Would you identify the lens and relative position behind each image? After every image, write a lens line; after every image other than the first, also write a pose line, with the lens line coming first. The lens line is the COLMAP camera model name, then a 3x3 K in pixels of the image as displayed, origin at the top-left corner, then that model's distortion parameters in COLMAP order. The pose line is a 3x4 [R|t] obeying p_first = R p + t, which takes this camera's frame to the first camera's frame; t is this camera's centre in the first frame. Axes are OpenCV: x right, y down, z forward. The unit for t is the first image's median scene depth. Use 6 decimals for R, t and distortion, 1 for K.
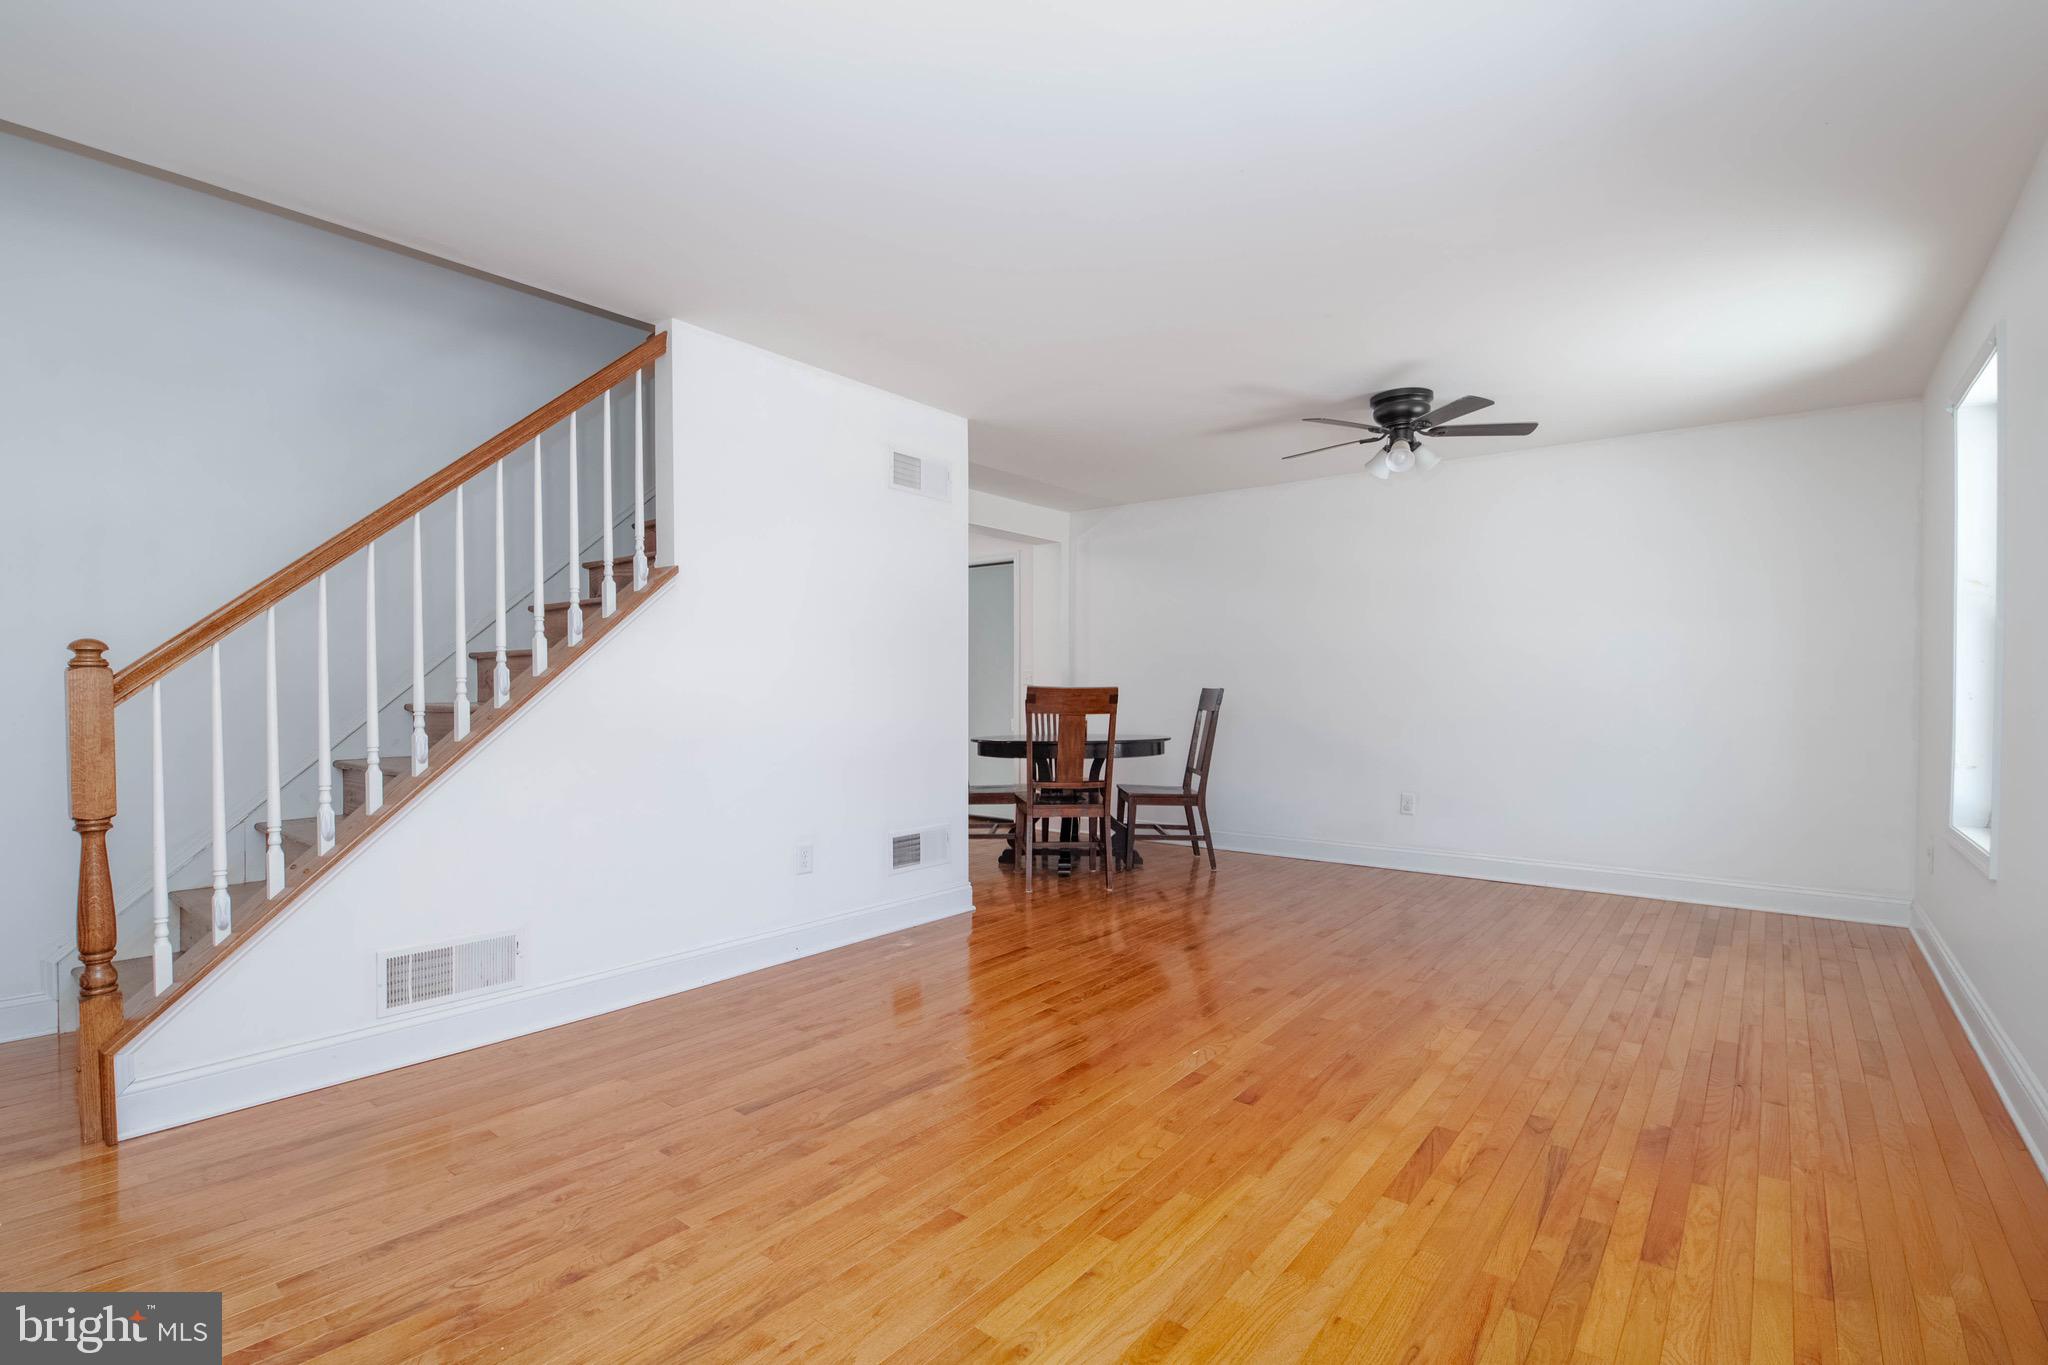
lens RADIAL K [[935.3, 0, 1030.5], [0, 935.3, 690.4], [0, 0, 1]] dist [-0.014541, -0.000251]
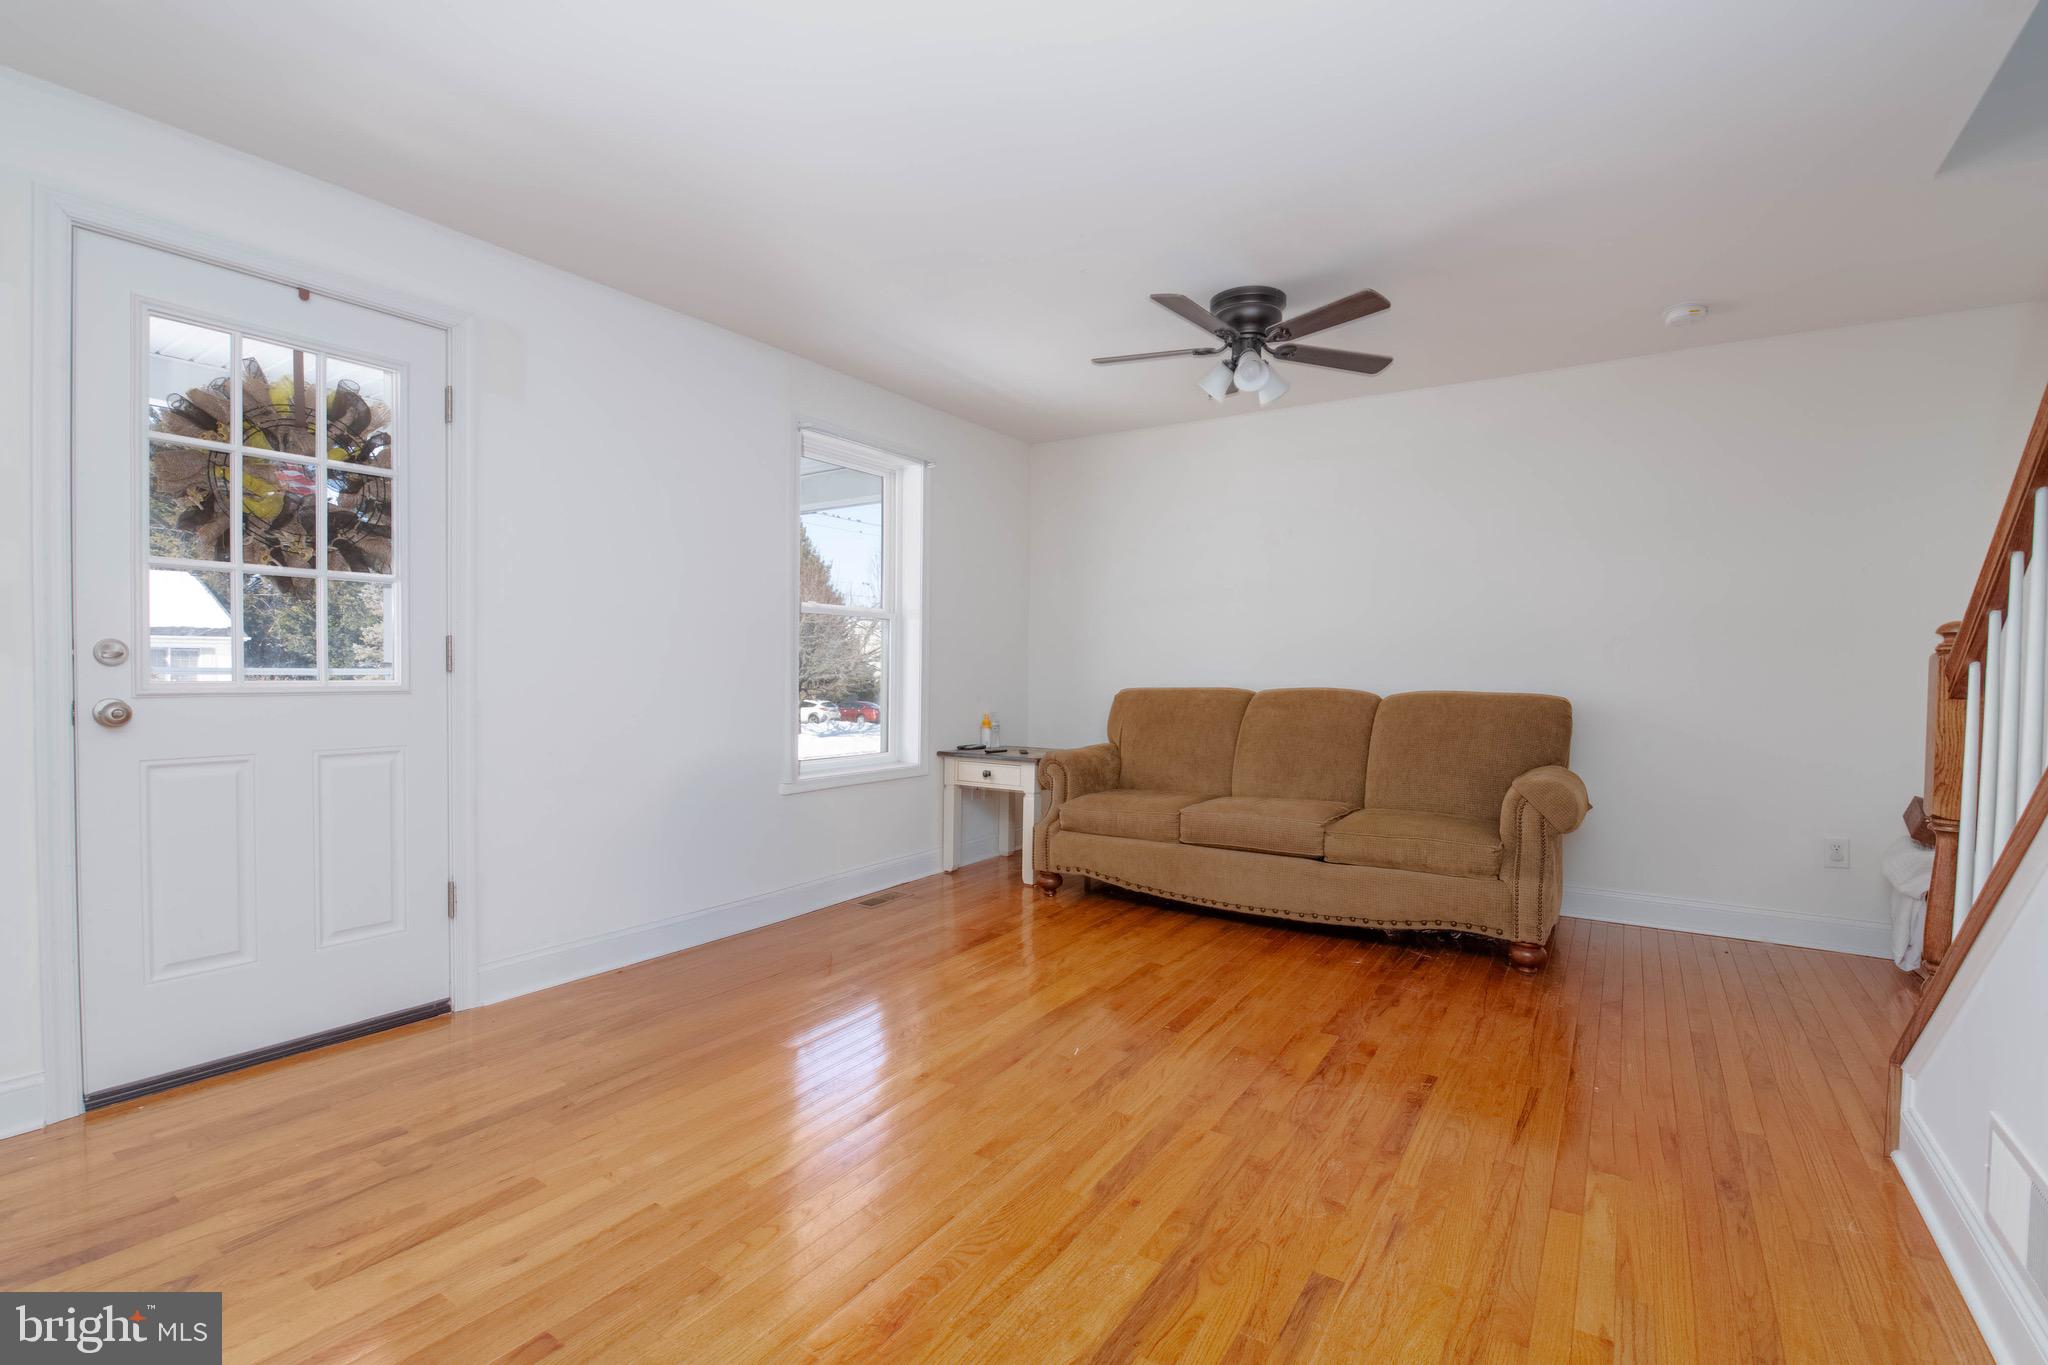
lens RADIAL K [[915.0, 0, 1035.8], [0, 915.0, 686.1], [0, 0, 1]] dist [-0.008852, -0.002057]
pose [[-0.994898, -0.007250, -0.100623, -0.025150], [-0.009494, 0.999717, 0.021835, -0.002403], [0.100436, 0.022679, -0.994685, 1.763181]]
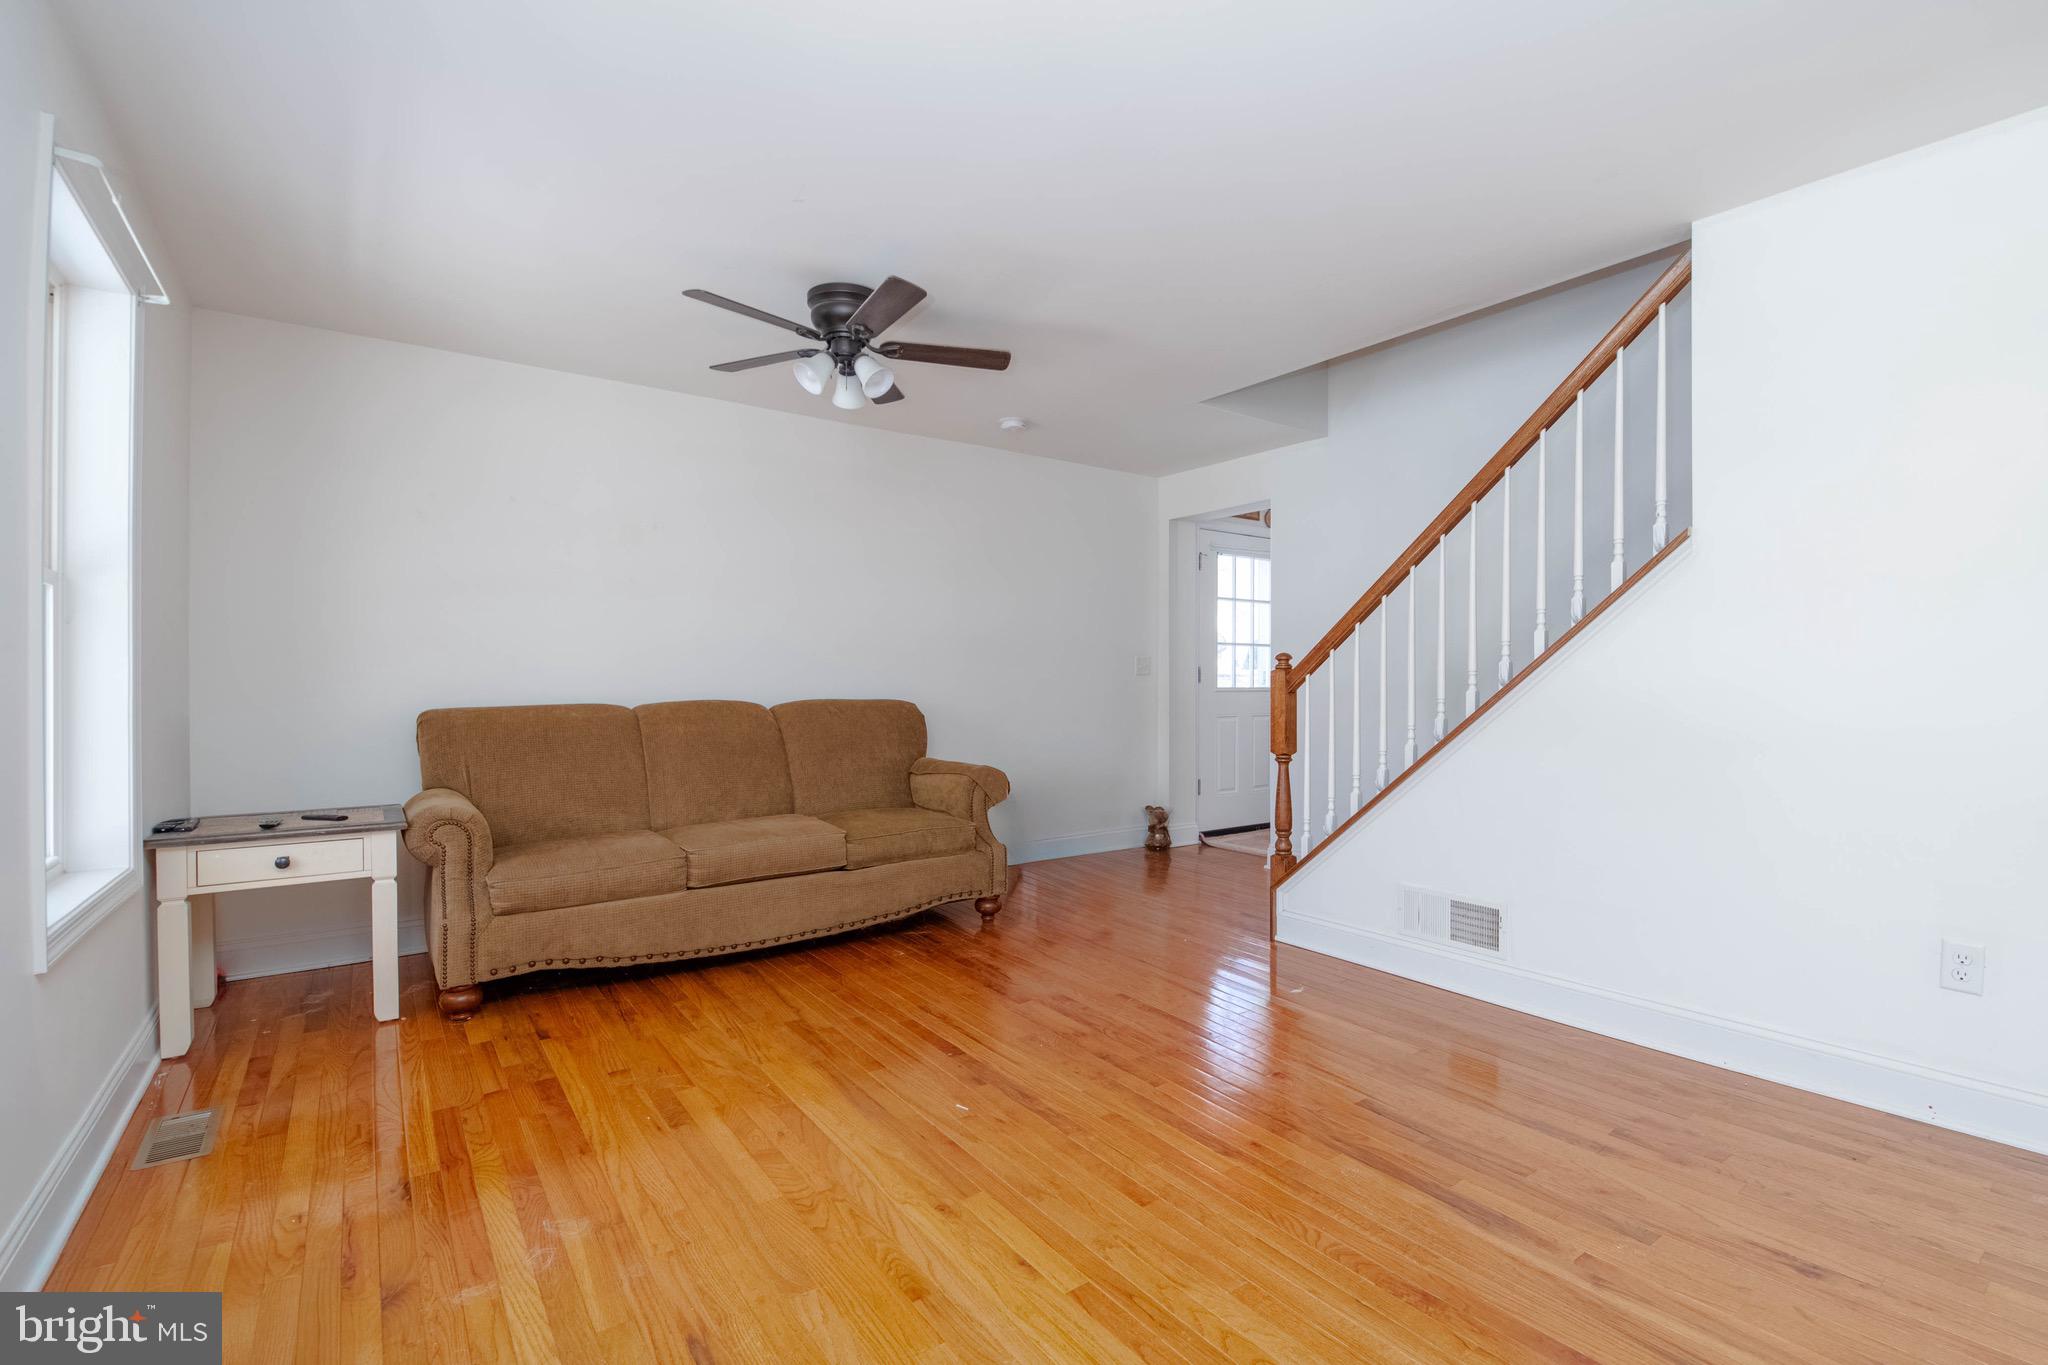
lens RADIAL K [[915.0, 0, 1039.6], [0, 915.0, 687.0], [0, 0, 1]] dist [-0.008852, -0.002057]
pose [[-0.258538, 0.006882, -0.965977, 0.779779], [-0.001584, 0.999970, 0.007549, -0.002284], [0.966000, 0.003482, -0.258519, 0.984156]]
